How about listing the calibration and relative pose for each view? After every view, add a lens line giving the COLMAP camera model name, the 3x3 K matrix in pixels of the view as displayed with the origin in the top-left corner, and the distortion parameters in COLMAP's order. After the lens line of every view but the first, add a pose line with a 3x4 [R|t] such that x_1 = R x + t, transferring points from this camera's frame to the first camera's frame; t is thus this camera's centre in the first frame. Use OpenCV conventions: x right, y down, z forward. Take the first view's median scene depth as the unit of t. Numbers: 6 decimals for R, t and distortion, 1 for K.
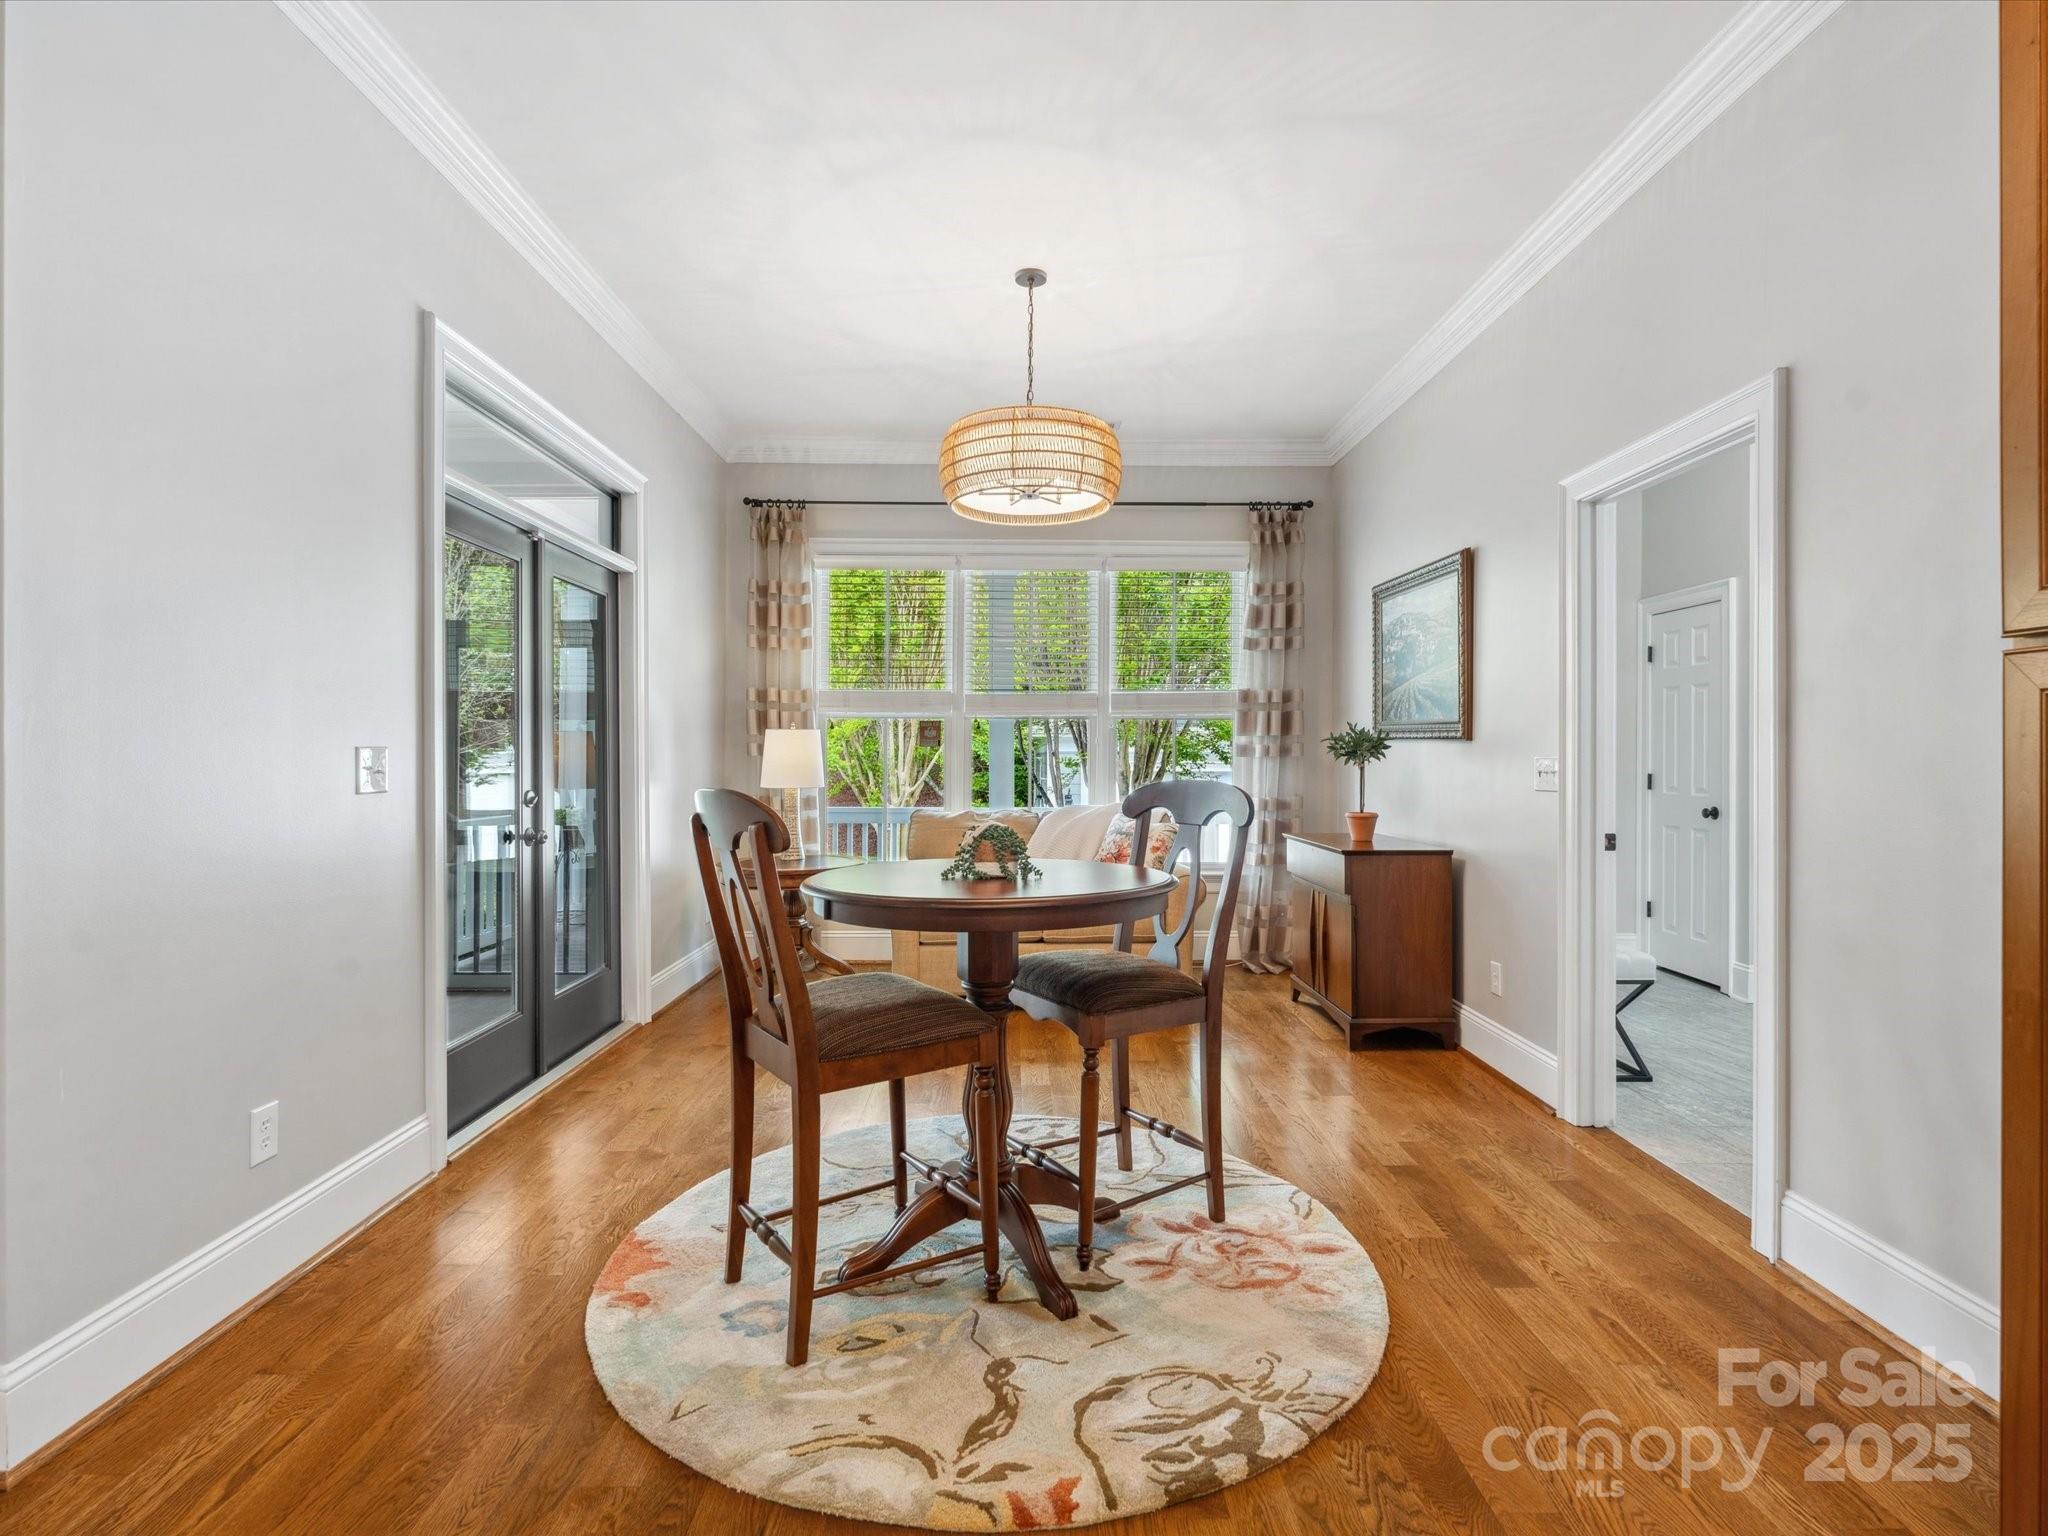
lens RADIAL K [[1016.3, 0, 1031.7], [0, 1016.3, 764.7], [0, 0, 1]] dist [-0.003981, 0.000443]
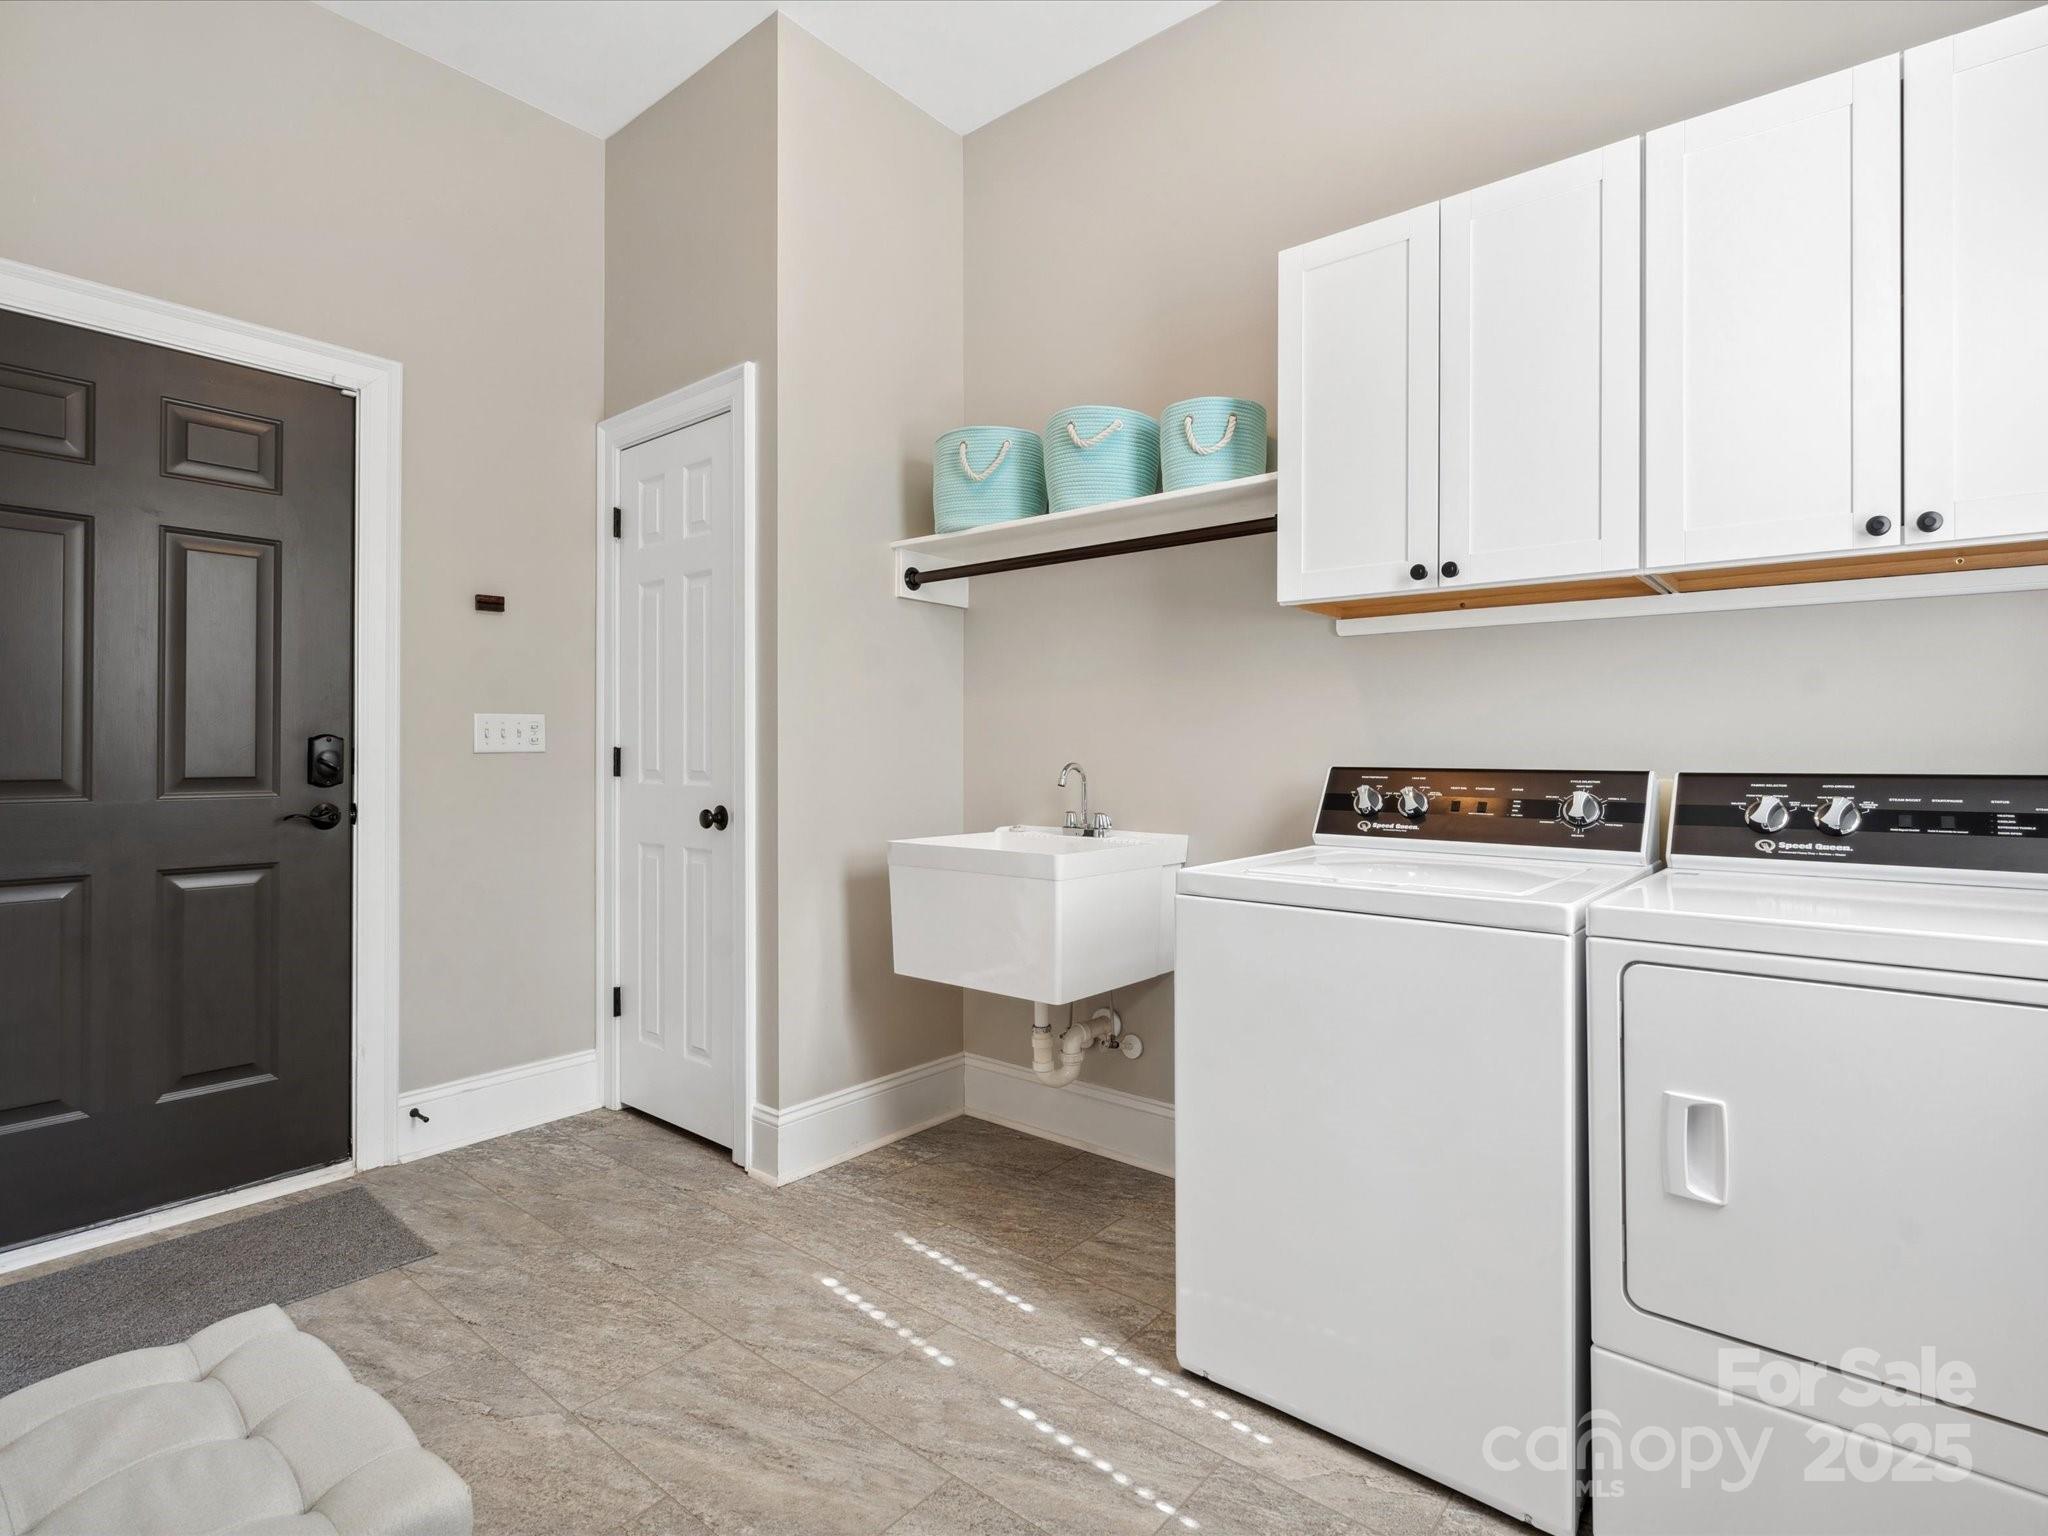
lens RADIAL K [[1016.3, 0, 1018.4], [0, 1016.3, 767.8], [0, 0, 1]] dist [-0.003981, 0.000443]
pose [[0.650026, 0.001638, 0.759910, 0.370890], [0.005065, 0.999966, -0.006488, 0.025874], [-0.759895, 0.008066, 0.649995, 0.536939]]
